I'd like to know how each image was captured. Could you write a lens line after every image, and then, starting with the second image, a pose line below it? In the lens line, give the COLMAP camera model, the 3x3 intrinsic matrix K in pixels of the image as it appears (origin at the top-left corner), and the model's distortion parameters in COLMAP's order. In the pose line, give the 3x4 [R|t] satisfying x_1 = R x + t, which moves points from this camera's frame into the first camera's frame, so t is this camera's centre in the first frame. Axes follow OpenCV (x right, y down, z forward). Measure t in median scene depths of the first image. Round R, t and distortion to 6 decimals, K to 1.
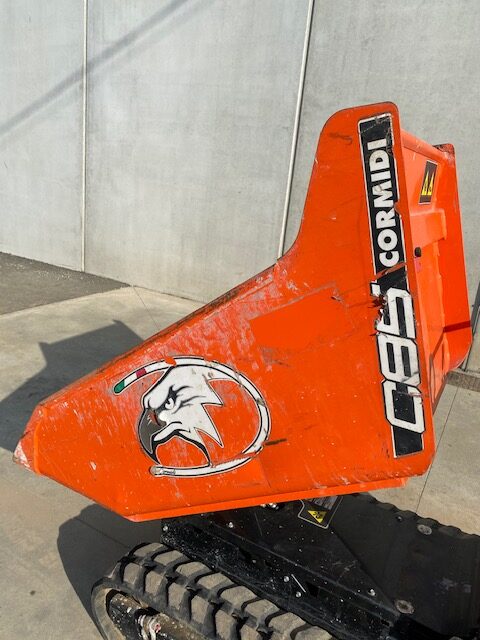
lens RADIAL K [[503.2, 0, 240.9], [0, 503.2, 319.9], [0, 0, 1]] dist [0.033371, -0.039898]
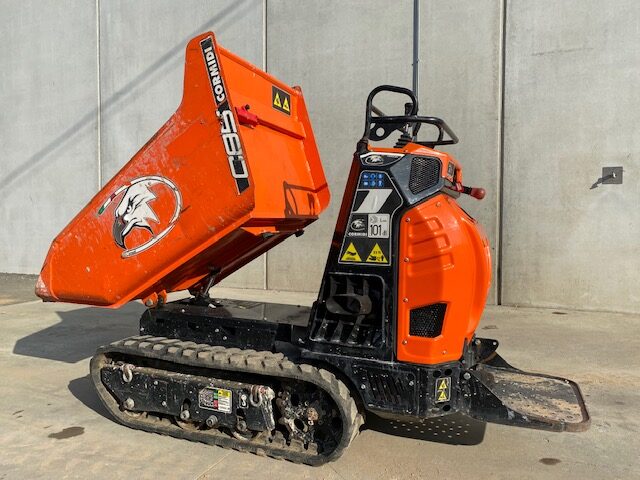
lens RADIAL K [[490.4, 0, 319.8], [0, 490.4, 239.4], [0, 0, 1]] dist [0.007200, -0.008066]
pose [[0.988664, -0.100253, 0.111772, 0.344705], [0.124656, 0.963022, -0.238851, 0.838537], [-0.083693, 0.250076, 0.964602, -0.748972]]
